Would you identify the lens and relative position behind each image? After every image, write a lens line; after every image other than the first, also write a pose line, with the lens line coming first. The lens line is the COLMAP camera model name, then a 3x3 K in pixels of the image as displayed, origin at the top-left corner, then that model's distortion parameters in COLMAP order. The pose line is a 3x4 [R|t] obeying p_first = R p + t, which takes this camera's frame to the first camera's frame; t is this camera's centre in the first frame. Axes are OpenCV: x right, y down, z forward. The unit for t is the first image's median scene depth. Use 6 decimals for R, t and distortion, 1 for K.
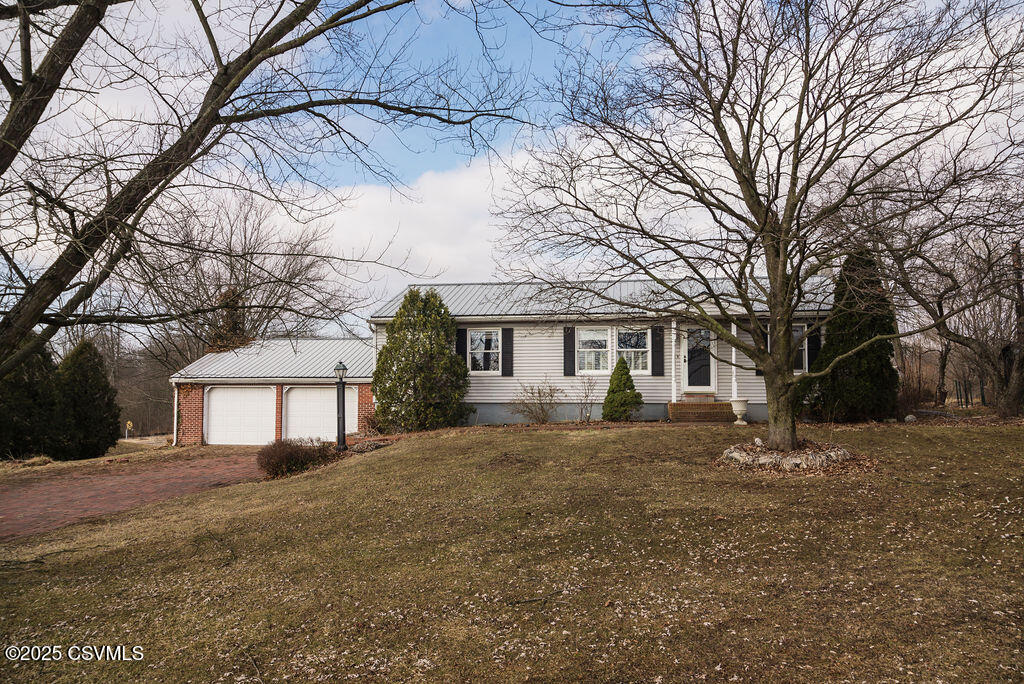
lens RADIAL K [[671.3, 0, 511.4], [0, 671.3, 390.3], [0, 0, 1]] dist [0.073891, 0.000503]
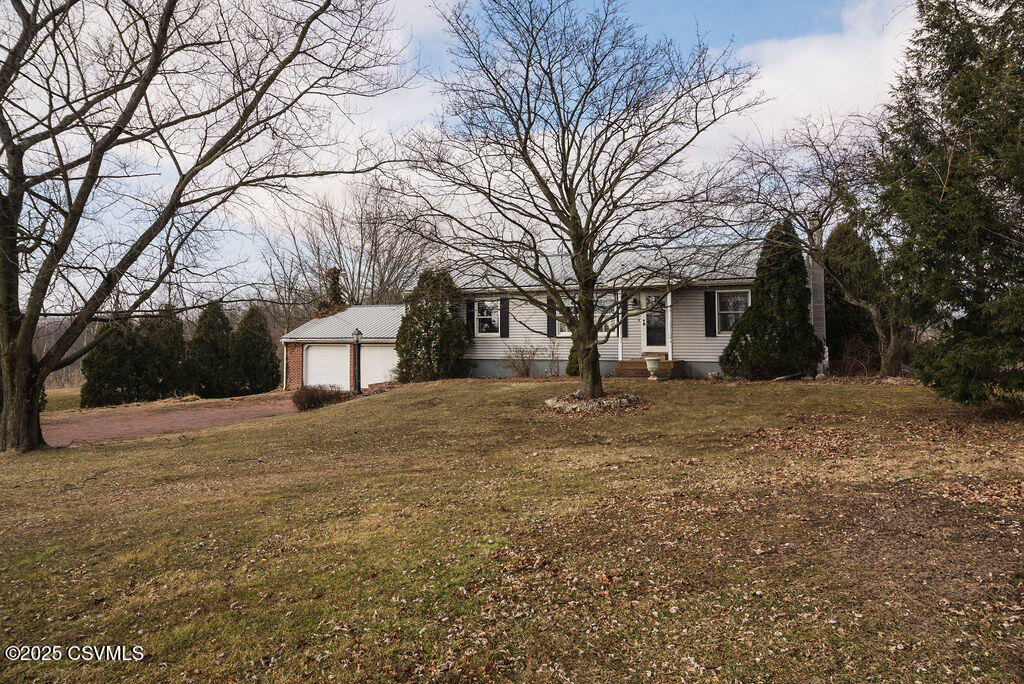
lens RADIAL K [[705.1, 0, 512.0], [0, 705.1, 342.0], [0, 0, 1]] dist [0.029992, -0.001117]
pose [[0.960098, -0.000416, -0.279665, 0.362349], [0.000381, 1.000000, -0.000179, -0.012605], [0.279665, 0.000065, 0.960098, -0.212313]]
